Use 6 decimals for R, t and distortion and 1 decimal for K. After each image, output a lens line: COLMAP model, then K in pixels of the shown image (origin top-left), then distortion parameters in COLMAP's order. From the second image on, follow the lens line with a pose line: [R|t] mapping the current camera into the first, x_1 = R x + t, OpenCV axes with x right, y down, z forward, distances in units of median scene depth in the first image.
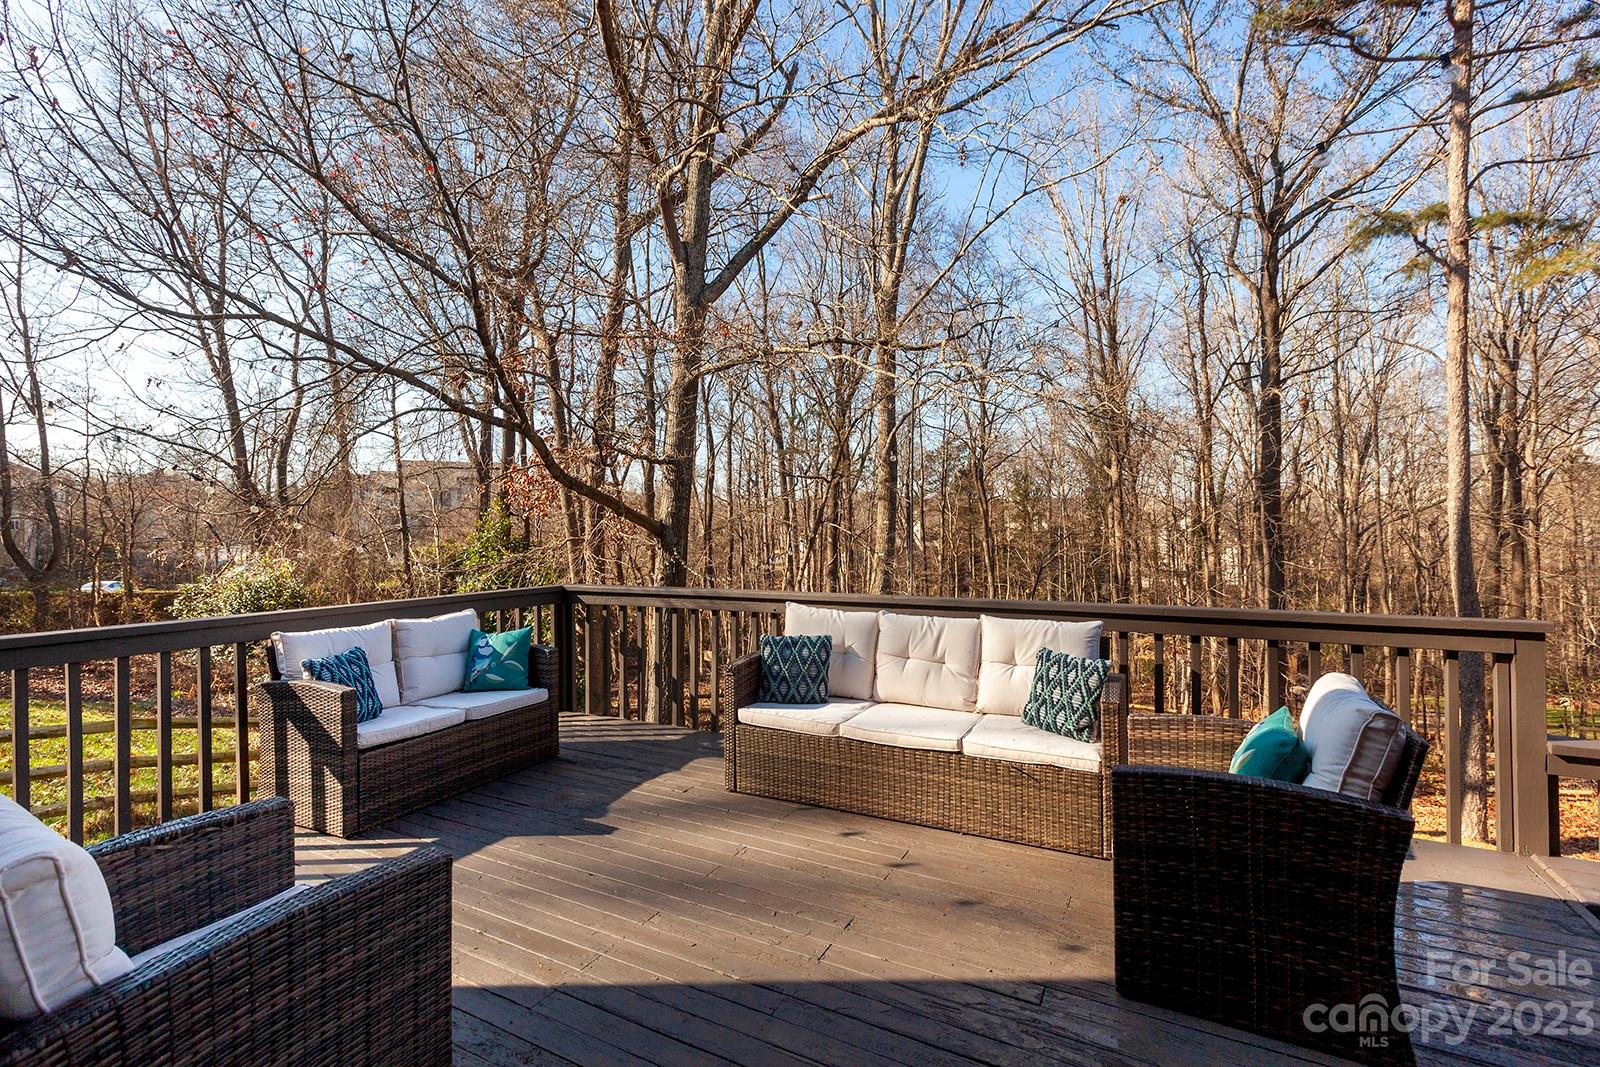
lens RADIAL K [[718.0, 0, 799.5], [0, 718.0, 531.3], [0, 0, 1]] dist [0.024687, 0.000480]
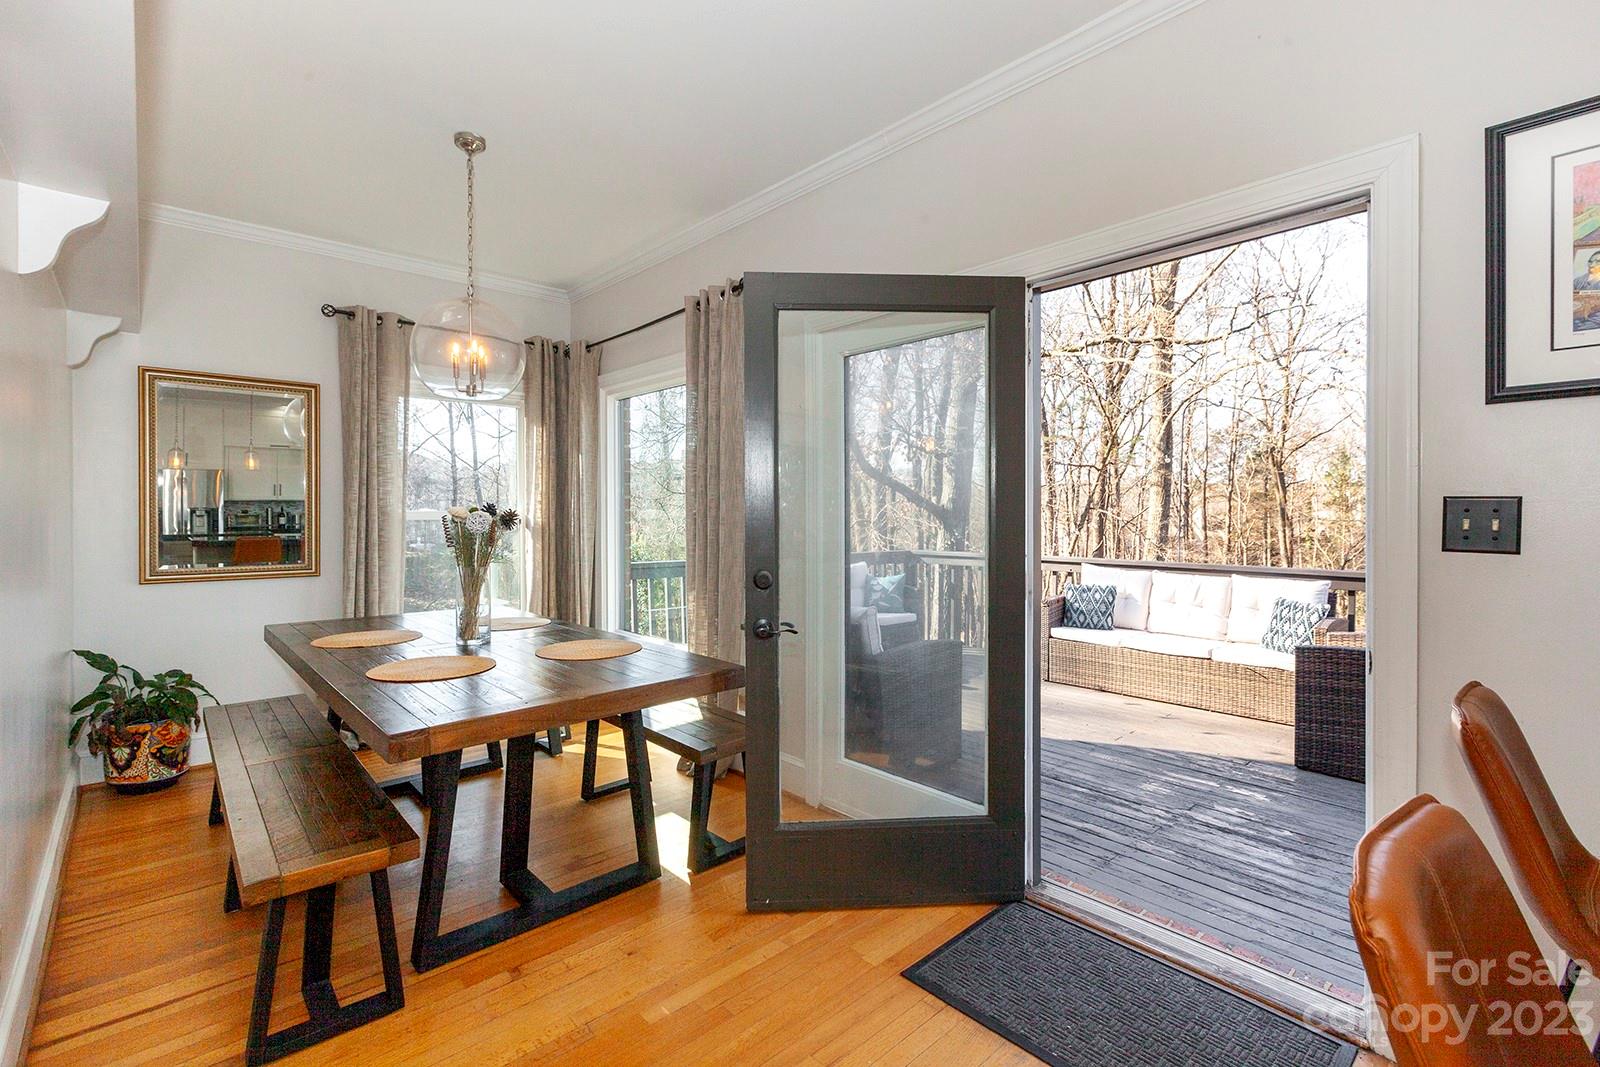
lens RADIAL K [[718.0, 0, 793.5], [0, 718.0, 532.8], [0, 0, 1]] dist [0.024687, 0.000480]
pose [[0.940050, 0.023030, -0.340258, -0.066248], [-0.014854, 0.999535, 0.026613, 0.004960], [0.340712, -0.019963, 0.939956, -0.530153]]
